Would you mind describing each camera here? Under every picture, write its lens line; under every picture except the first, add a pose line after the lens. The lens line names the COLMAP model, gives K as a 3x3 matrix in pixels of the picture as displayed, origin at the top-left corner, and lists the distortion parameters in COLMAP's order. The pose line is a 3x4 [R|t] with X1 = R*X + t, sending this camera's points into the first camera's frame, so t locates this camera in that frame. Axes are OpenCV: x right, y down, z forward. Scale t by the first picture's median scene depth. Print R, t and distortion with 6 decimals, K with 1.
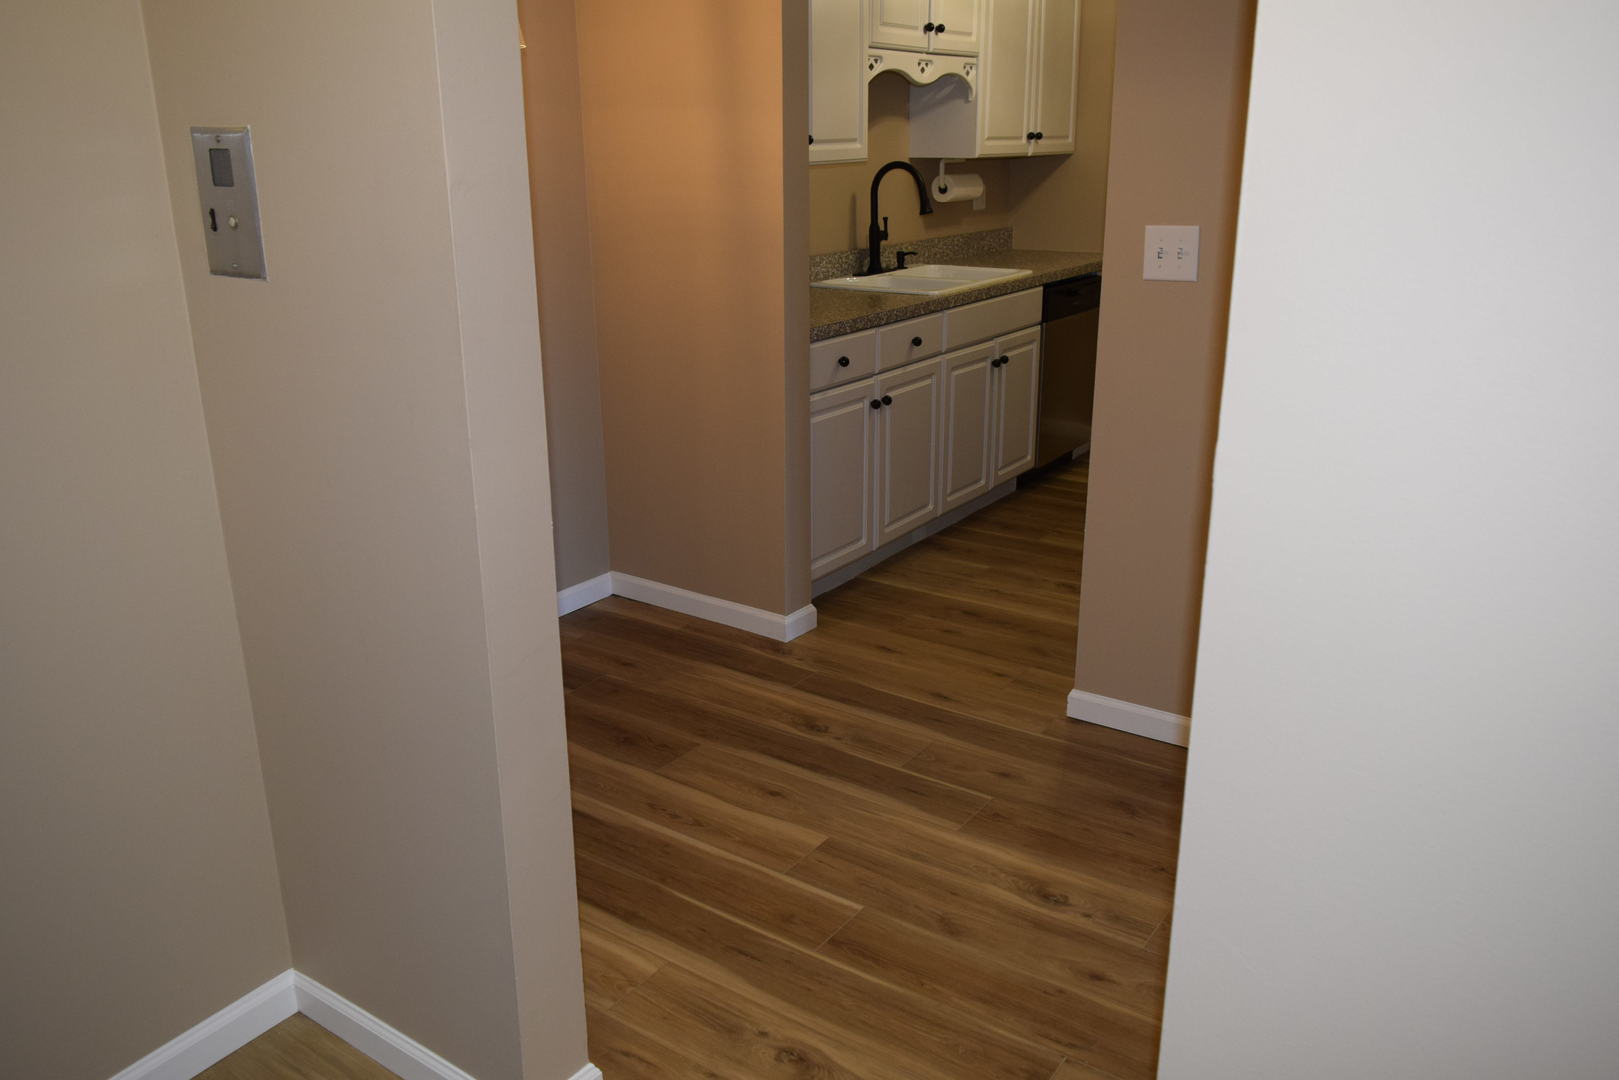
lens RADIAL K [[1249.8, 0, 809.5], [0, 1249.8, 540.0], [0, 0, 1]] dist [-0.010929, -0.007084]
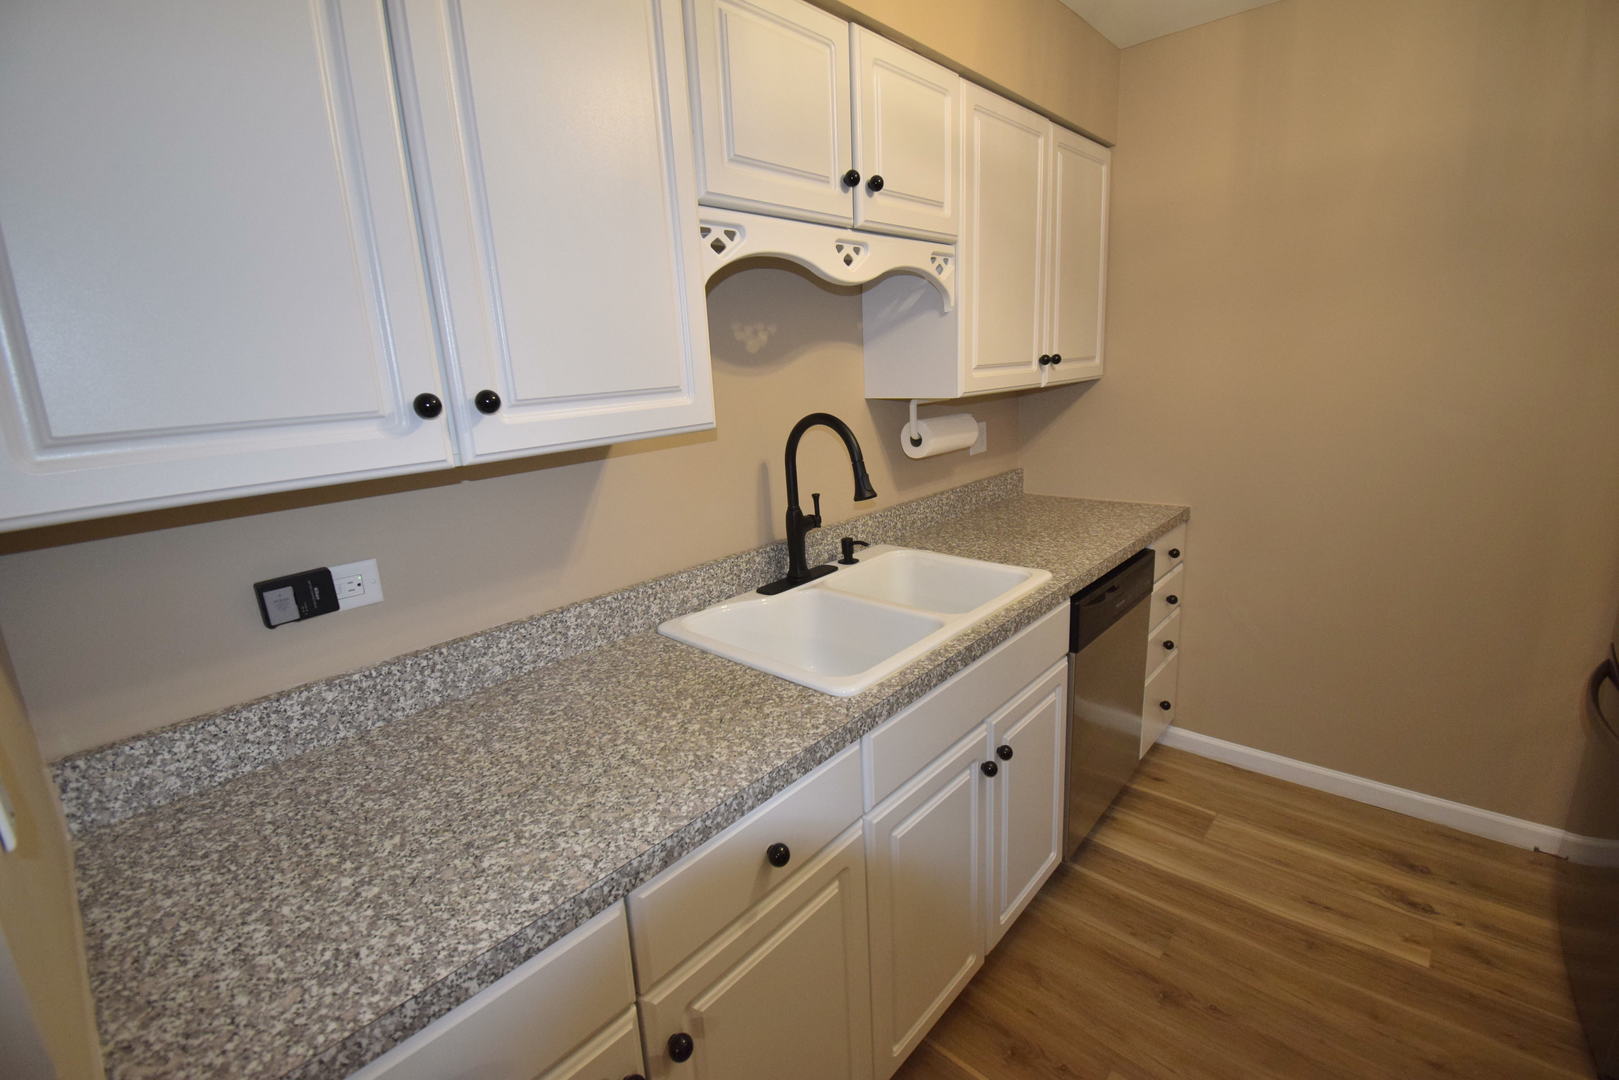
lens RADIAL K [[715.3, 0, 813.9], [0, 715.3, 533.0], [0, 0, 1]] dist [0.008956, -0.000228]
pose [[0.990230, -0.008138, -0.139207, 0.111844], [-0.002358, 0.997176, -0.075067, -0.210465], [0.139425, 0.074662, 0.987414, 0.634127]]
